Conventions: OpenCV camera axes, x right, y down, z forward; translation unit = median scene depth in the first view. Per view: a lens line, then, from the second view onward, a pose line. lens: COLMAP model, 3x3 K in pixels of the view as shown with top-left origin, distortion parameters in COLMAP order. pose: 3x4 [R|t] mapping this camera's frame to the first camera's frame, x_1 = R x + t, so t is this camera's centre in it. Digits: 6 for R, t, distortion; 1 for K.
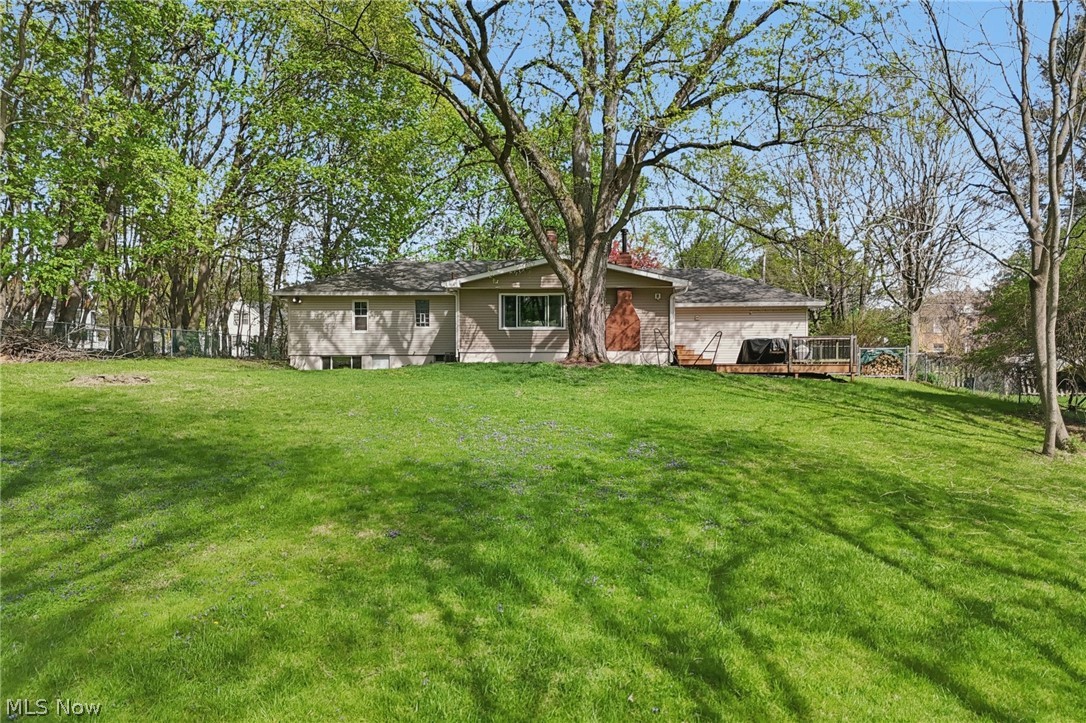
lens RADIAL K [[755.0, 0, 545.2], [0, 755.0, 395.3], [0, 0, 1]] dist [-0.002166, -0.000548]
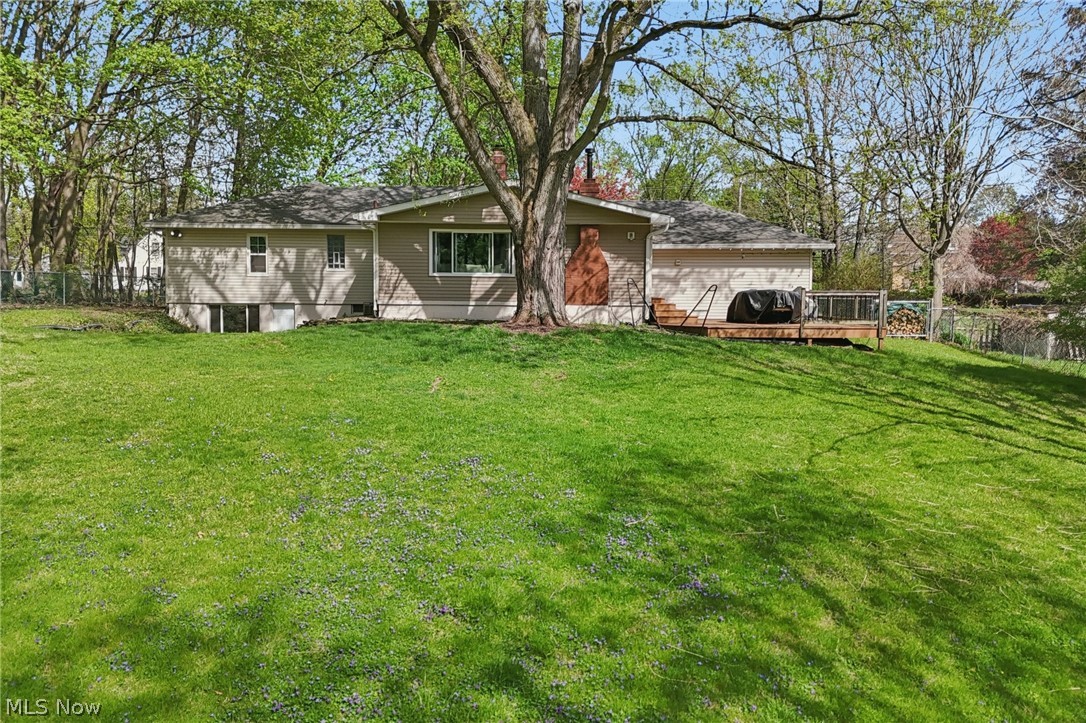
lens RADIAL K [[760.2, 0, 543.0], [0, 760.2, 361.5], [0, 0, 1]] dist [0.024343, -0.001439]
pose [[0.998599, 0.003070, 0.052830, 0.016016], [-0.005472, 0.998955, 0.045379, -0.036107], [-0.052636, -0.045605, 0.997572, 0.208352]]
